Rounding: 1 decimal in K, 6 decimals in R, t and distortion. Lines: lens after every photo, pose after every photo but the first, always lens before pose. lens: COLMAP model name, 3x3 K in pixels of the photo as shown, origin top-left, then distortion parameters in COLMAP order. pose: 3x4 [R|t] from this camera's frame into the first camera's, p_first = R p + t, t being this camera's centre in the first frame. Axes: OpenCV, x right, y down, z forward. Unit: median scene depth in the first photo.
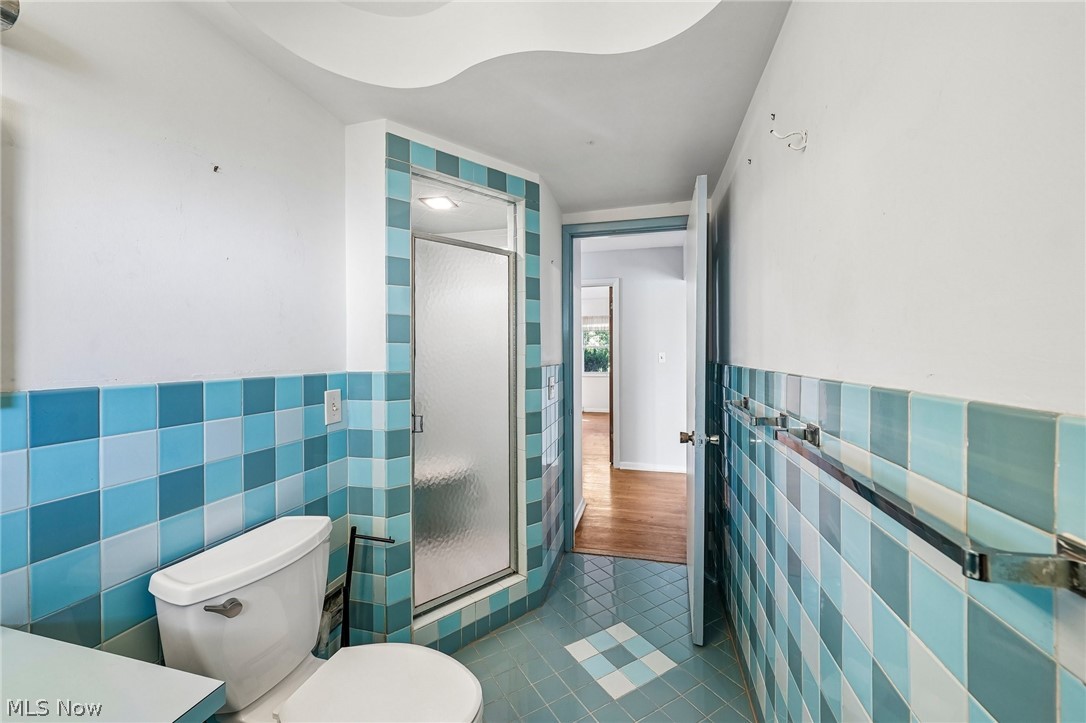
lens RADIAL K [[430.2, 0, 542.4], [0, 430.2, 354.4], [0, 0, 1]] dist [-0.003218, -0.000362]
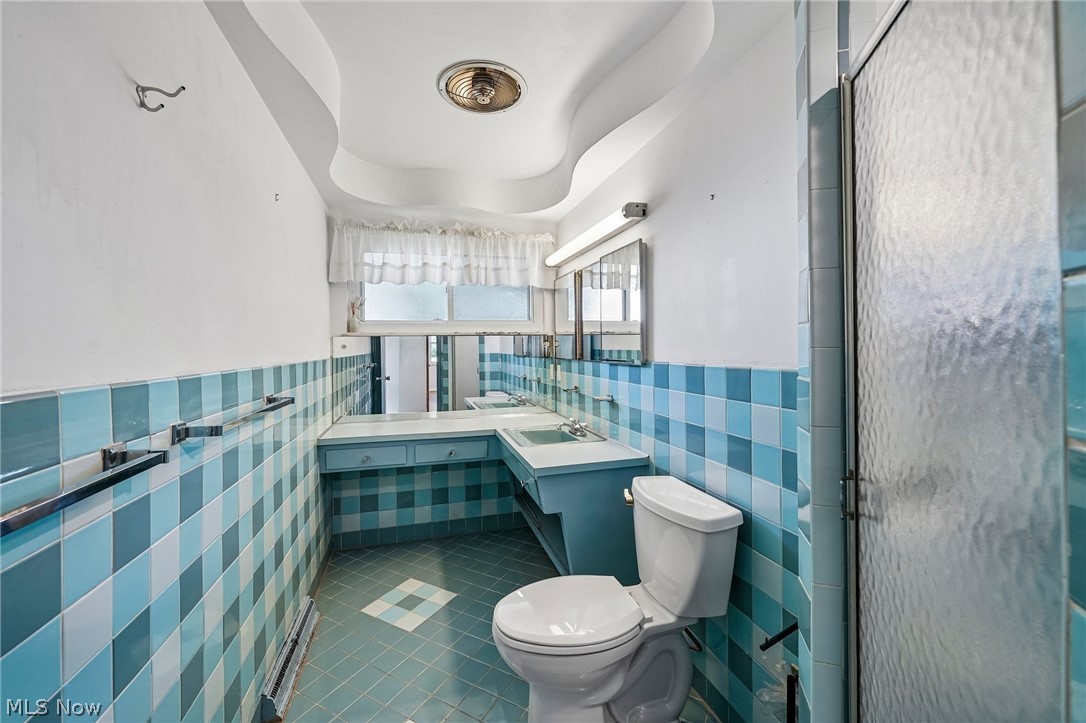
lens RADIAL K [[430.2, 0, 545.3], [0, 430.2, 351.8], [0, 0, 1]] dist [-0.003218, -0.000362]
pose [[-0.858910, 0.005029, -0.512101, 0.346753], [-0.000654, 0.999940, 0.010916, 0.003893], [0.512125, 0.009711, -0.858856, 1.940145]]
